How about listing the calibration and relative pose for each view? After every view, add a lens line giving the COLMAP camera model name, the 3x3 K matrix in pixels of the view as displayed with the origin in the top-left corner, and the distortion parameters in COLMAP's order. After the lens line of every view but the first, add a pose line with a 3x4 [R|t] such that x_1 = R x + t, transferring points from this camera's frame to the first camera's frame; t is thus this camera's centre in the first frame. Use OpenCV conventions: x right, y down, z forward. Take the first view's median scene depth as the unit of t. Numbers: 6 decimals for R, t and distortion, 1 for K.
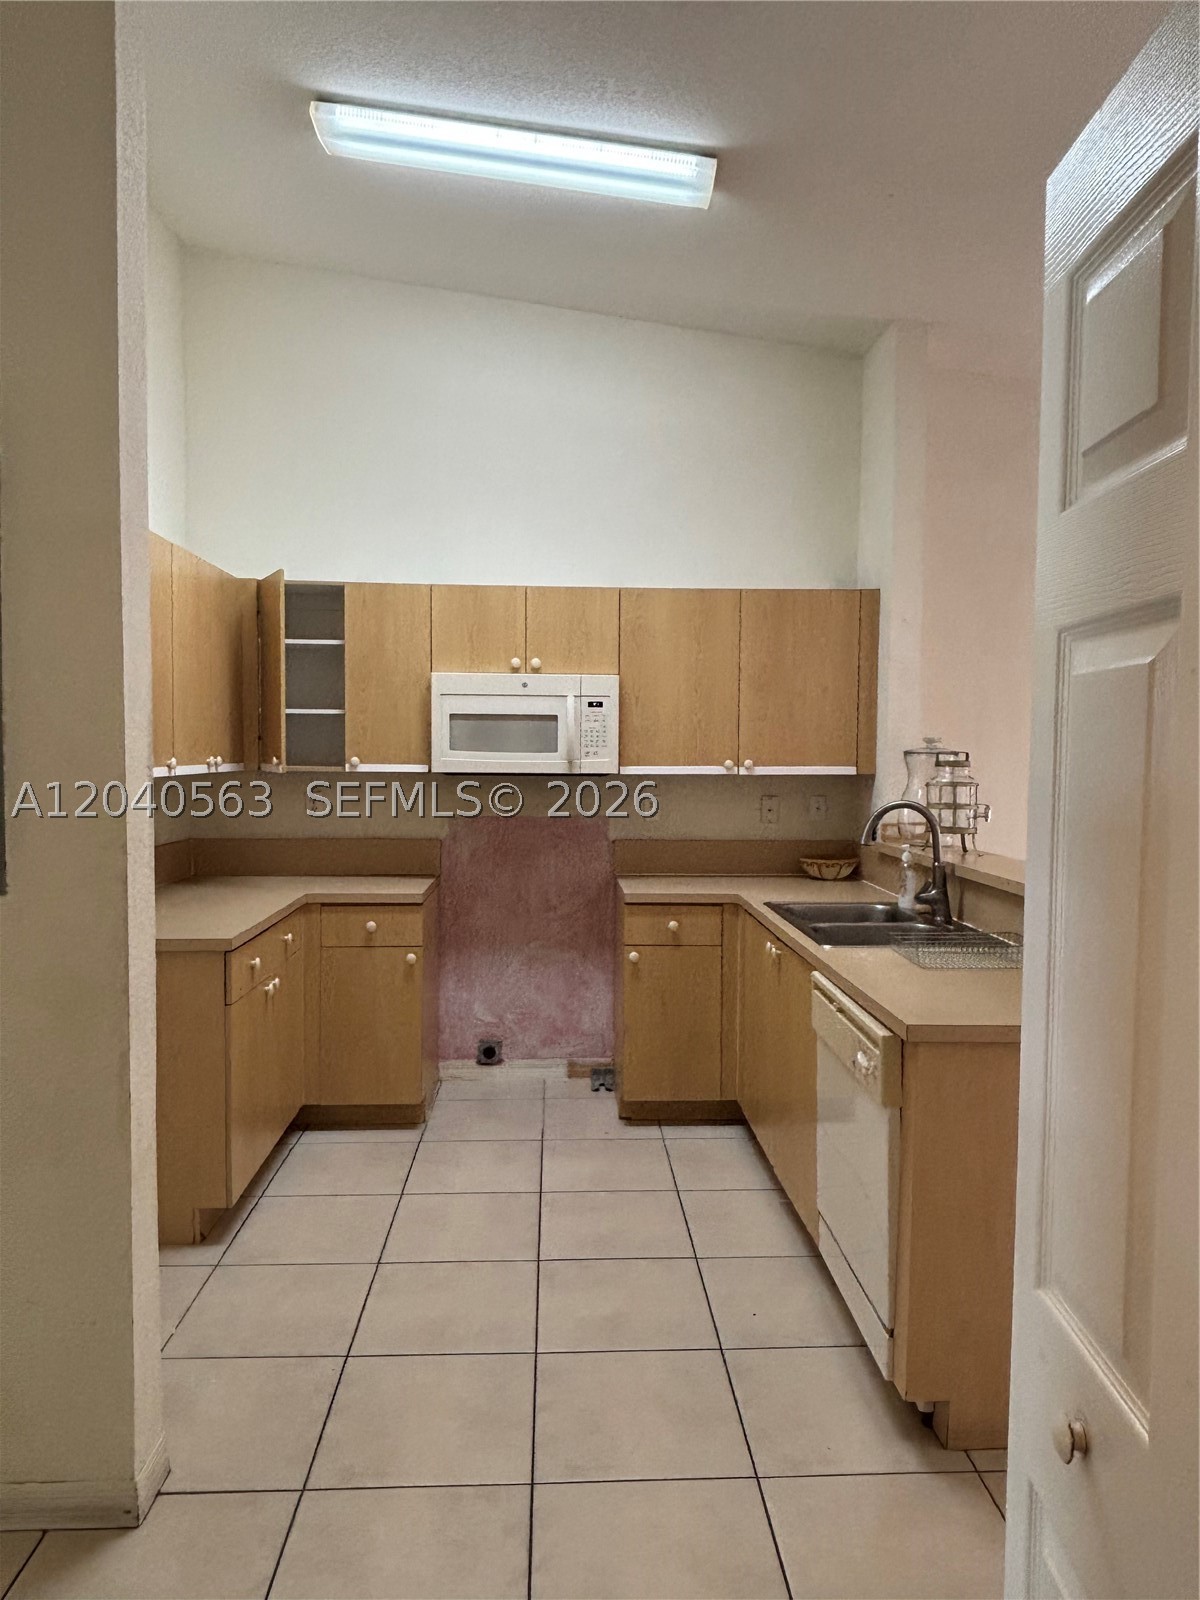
lens RADIAL K [[1017.2, 0, 604.4], [0, 1017.2, 799.6], [0, 0, 1]] dist [-0.014060, -0.001490]
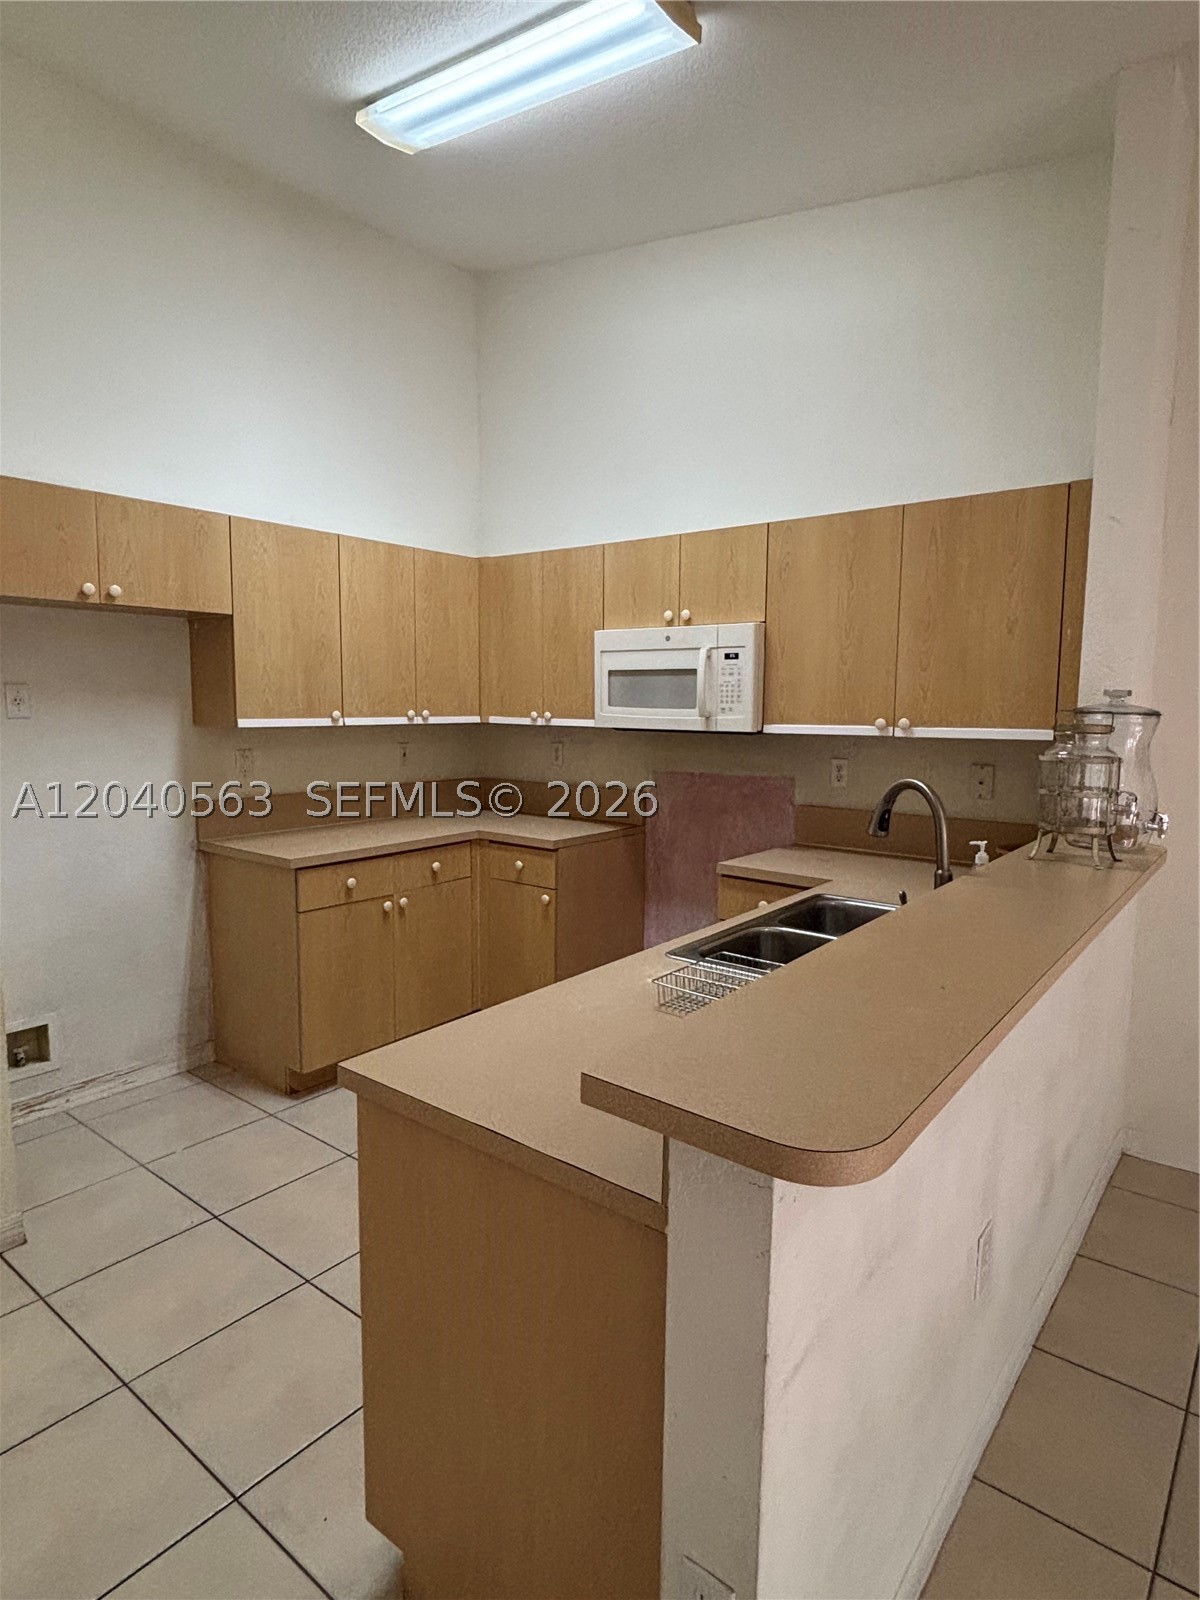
lens RADIAL K [[892.3, 0, 596.9], [0, 892.3, 798.8], [0, 0, 1]] dist [0.009793, -0.000274]
pose [[0.744089, 0.071915, -0.664199, 0.445234], [-0.029096, 0.996734, 0.075325, -0.022305], [0.667447, -0.036723, 0.743751, 0.313183]]
